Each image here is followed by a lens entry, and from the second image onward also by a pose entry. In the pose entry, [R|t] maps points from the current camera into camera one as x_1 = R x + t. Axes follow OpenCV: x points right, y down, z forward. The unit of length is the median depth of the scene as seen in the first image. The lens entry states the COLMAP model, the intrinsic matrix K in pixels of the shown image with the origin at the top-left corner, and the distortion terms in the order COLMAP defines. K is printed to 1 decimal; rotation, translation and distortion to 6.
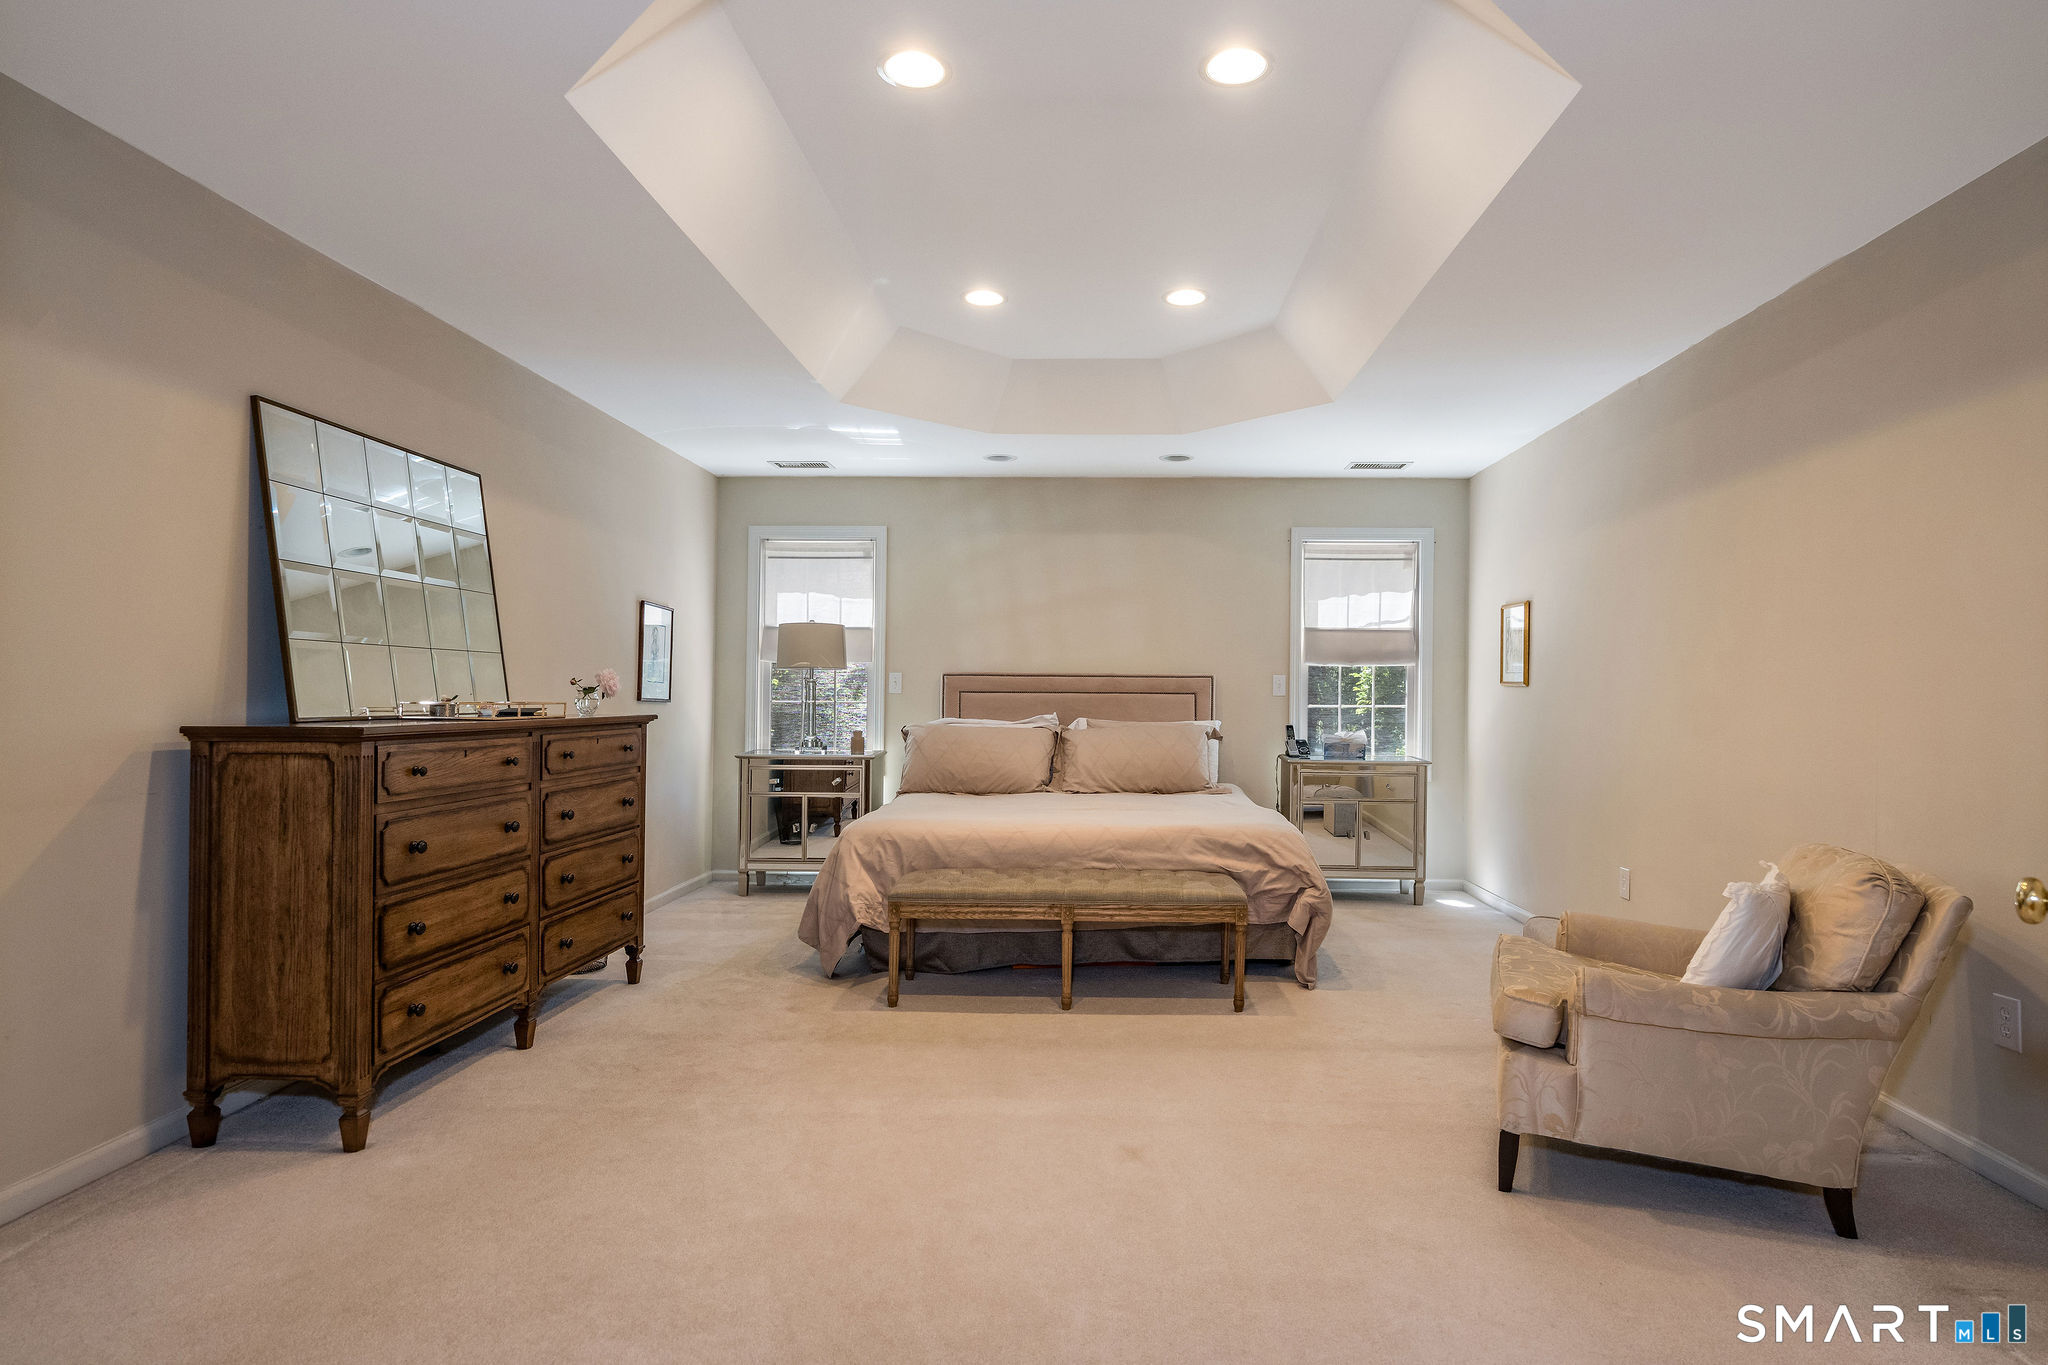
lens RADIAL K [[1102.4, 0, 1027.0], [0, 1102.4, 715.2], [0, 0, 1]] dist [0.000115, -0.000346]
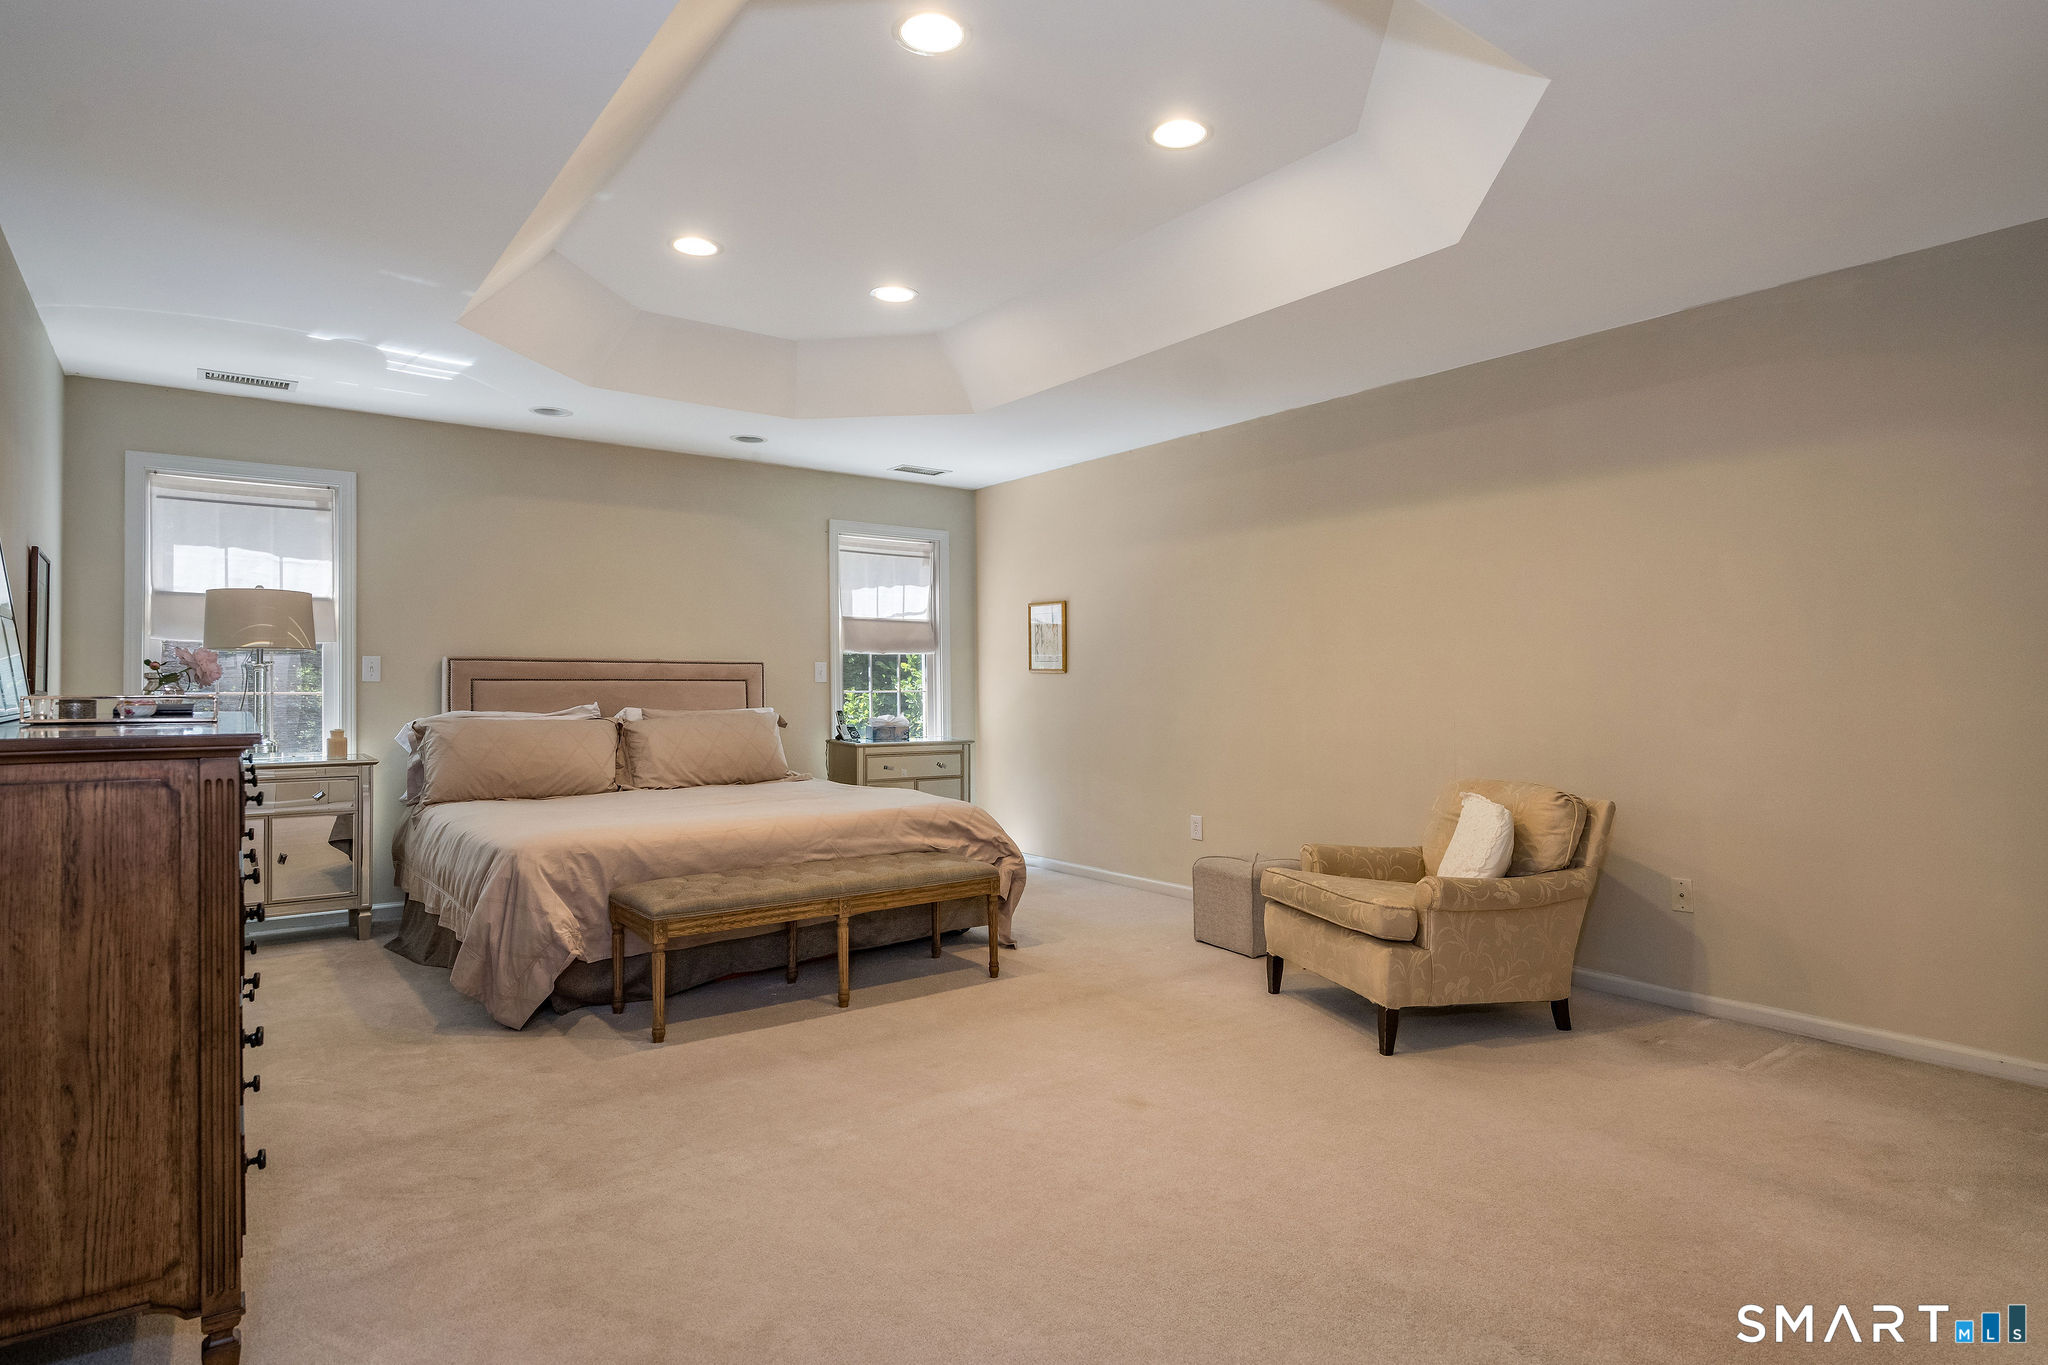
lens RADIAL K [[1100.0, 0, 1024.0], [0, 1100.0, 682.5], [0, 0, 1]] dist [0.000066, 0.000014]
pose [[0.783552, -0.004942, 0.621307, -0.392824], [0.016298, 0.999788, -0.012602, -0.002068], [-0.621113, 0.020001, 0.783466, 0.126054]]
